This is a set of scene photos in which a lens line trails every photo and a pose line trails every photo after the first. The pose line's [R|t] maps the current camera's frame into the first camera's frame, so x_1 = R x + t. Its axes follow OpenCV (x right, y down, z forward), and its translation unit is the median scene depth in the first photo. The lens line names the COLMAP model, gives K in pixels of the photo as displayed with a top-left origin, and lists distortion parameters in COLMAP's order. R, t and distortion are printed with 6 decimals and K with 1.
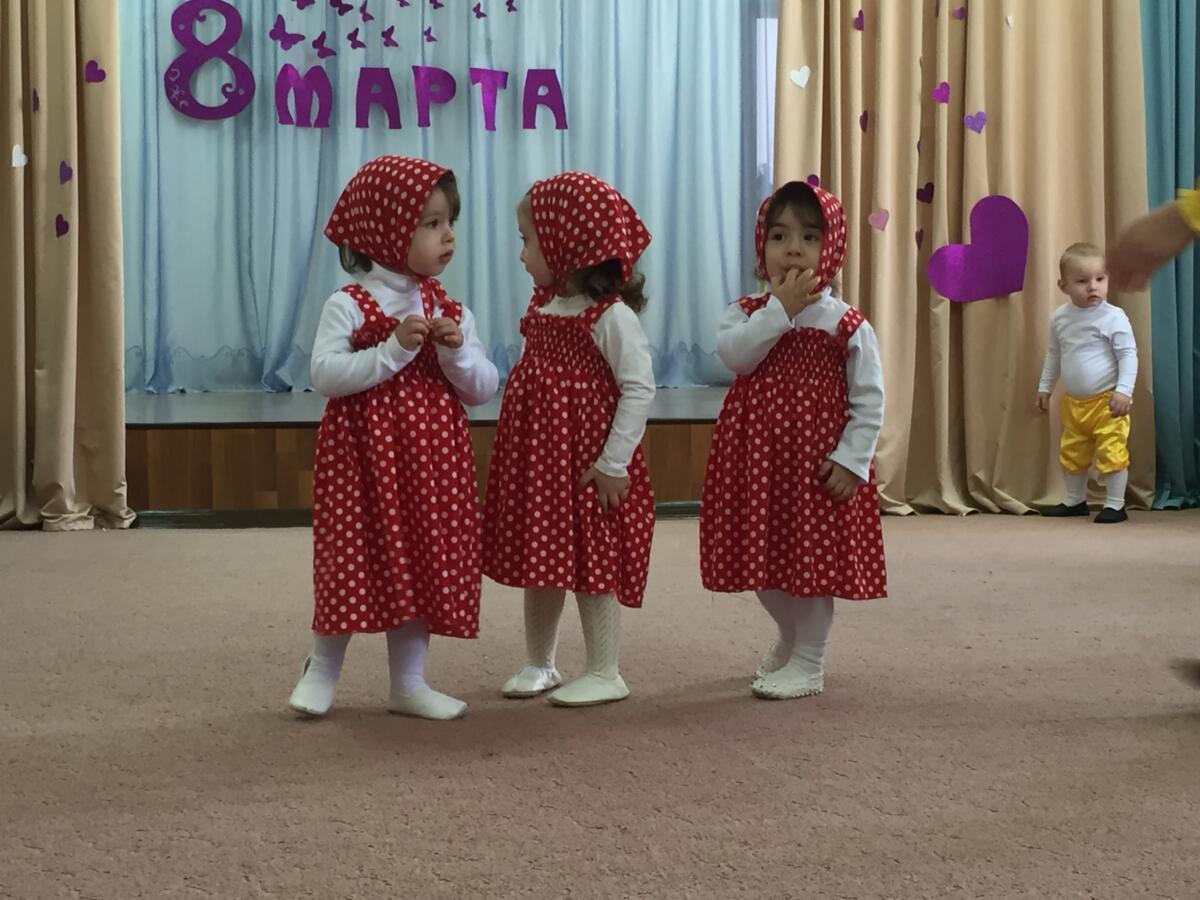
lens RADIAL K [[2083.9, 0, 597.2], [0, 2083.9, 449.1], [0, 0, 1]] dist [0.043458, 0.000000]
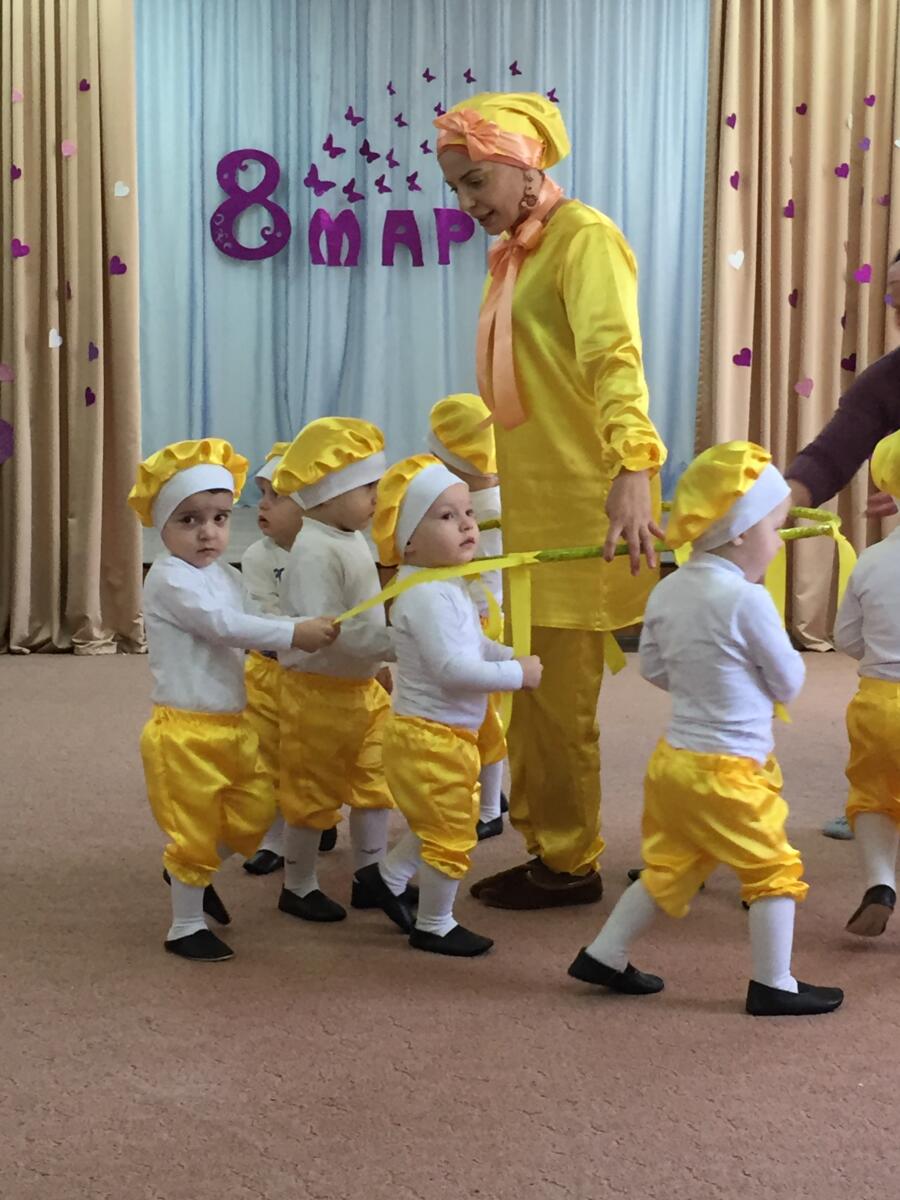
lens RADIAL K [[2181.3, 0, 475.5], [0, 2181.3, 590.6], [0, 0, 1]] dist [0.025607, 0.000000]
pose [[0.992151, 0.017315, -0.123843, 0.106212], [-0.011140, 0.998668, 0.050379, -0.058087], [0.124551, -0.048604, 0.991022, -0.184507]]
